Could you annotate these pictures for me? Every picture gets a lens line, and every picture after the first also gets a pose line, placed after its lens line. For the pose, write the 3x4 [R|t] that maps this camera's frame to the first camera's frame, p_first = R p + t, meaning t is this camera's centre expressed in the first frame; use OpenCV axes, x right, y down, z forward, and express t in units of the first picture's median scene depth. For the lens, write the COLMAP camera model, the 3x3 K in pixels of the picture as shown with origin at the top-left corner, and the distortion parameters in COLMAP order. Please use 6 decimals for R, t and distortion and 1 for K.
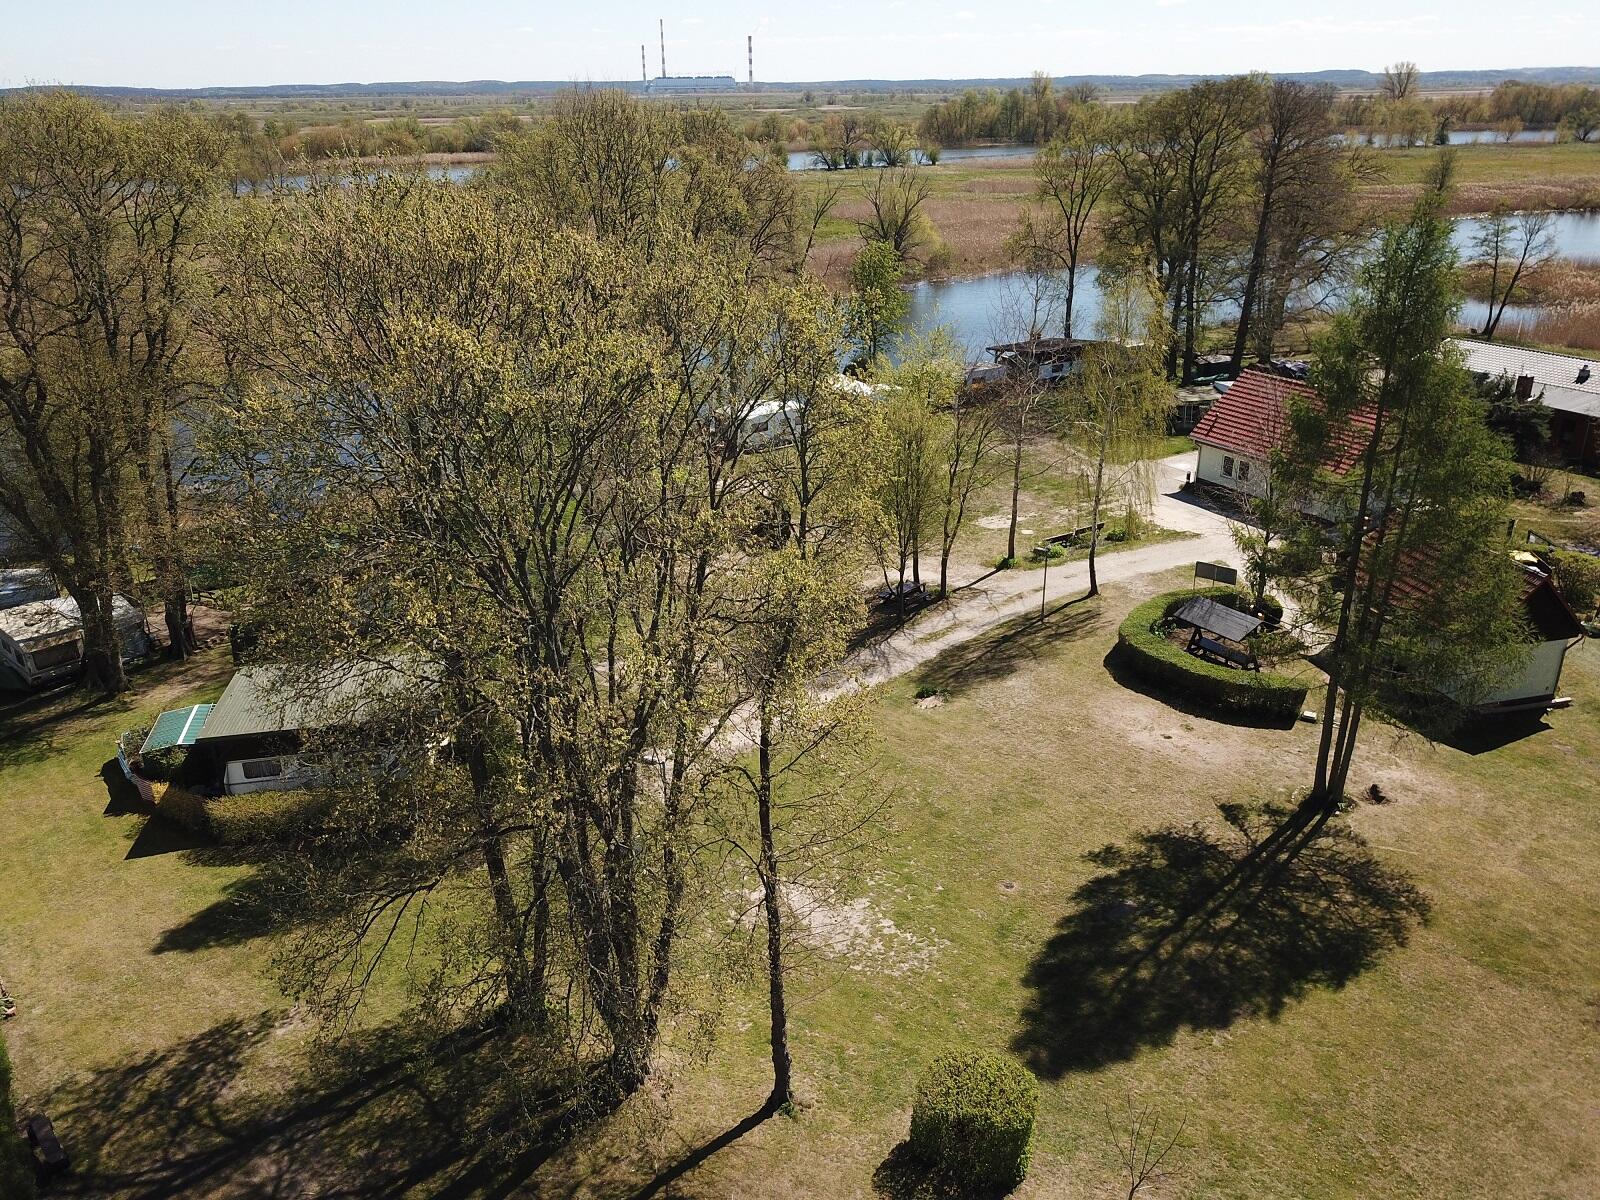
lens RADIAL K [[1224.7, 0, 794.4], [0, 1224.7, 596.0], [0, 0, 1]] dist [0.008615, -0.008081]
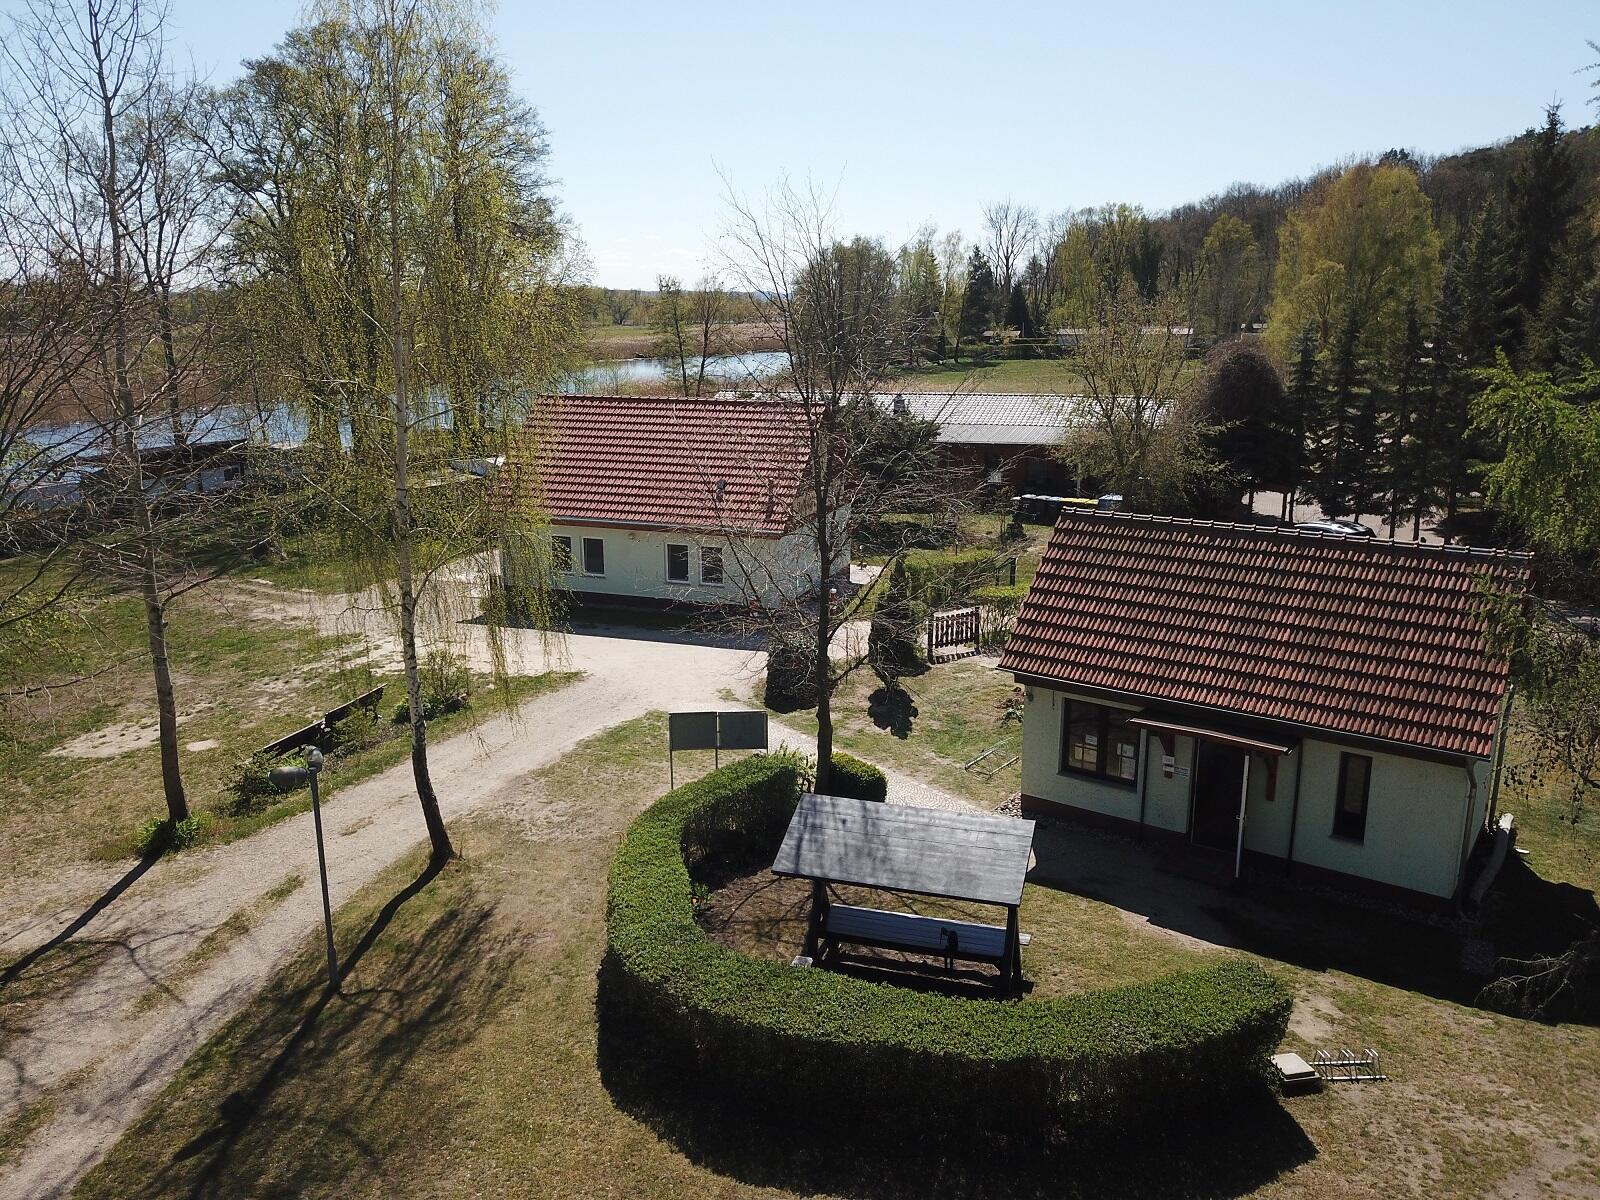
lens RADIAL K [[1224.7, 0, 794.4], [0, 1224.7, 596.0], [0, 0, 1]] dist [0.008615, -0.008081]
pose [[0.763049, -0.141332, 0.630700, 0.061163], [0.239541, 0.968149, -0.072858, -0.015943], [-0.600314, 0.206672, 0.772599, 0.381006]]
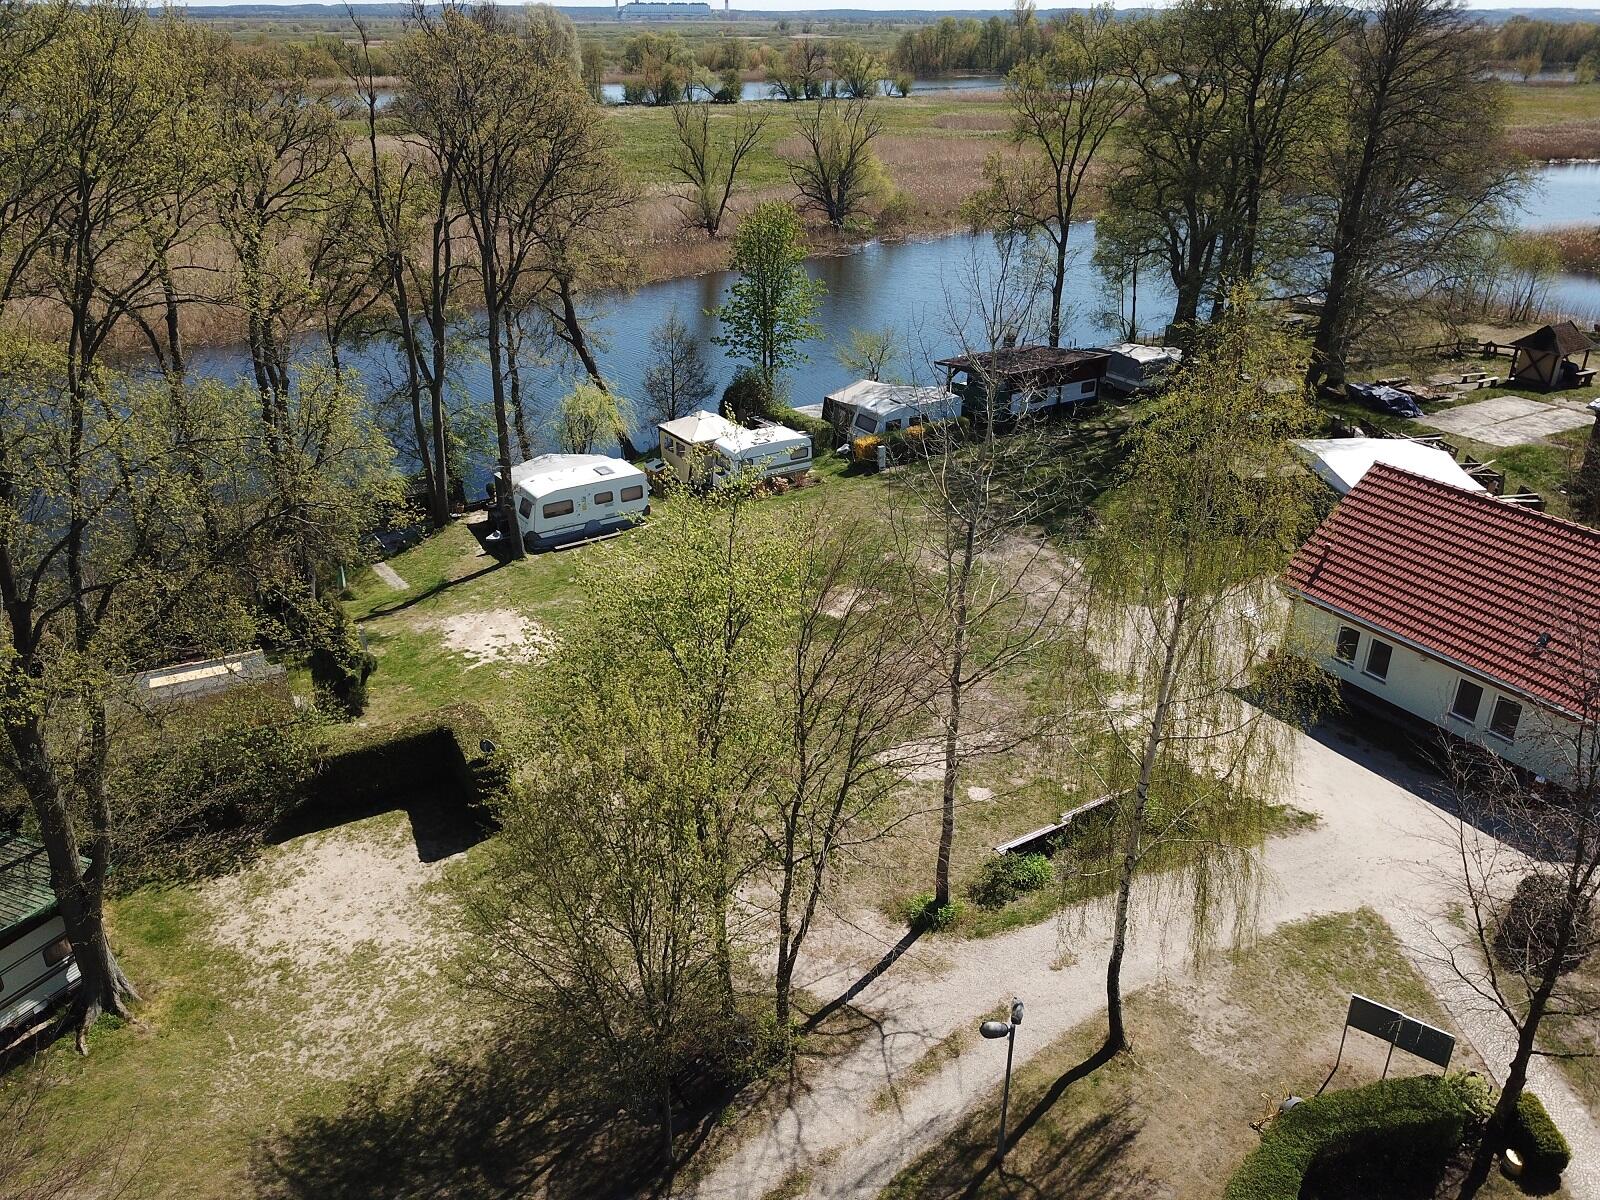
lens RADIAL K [[1224.7, 0, 794.4], [0, 1224.7, 596.0], [0, 0, 1]] dist [0.008615, -0.008081]
pose [[0.999793, 0.004501, 0.019827, 0.070326], [-0.005451, 0.998826, 0.048134, -0.112827], [-0.019587, -0.048232, 0.998644, 0.338975]]
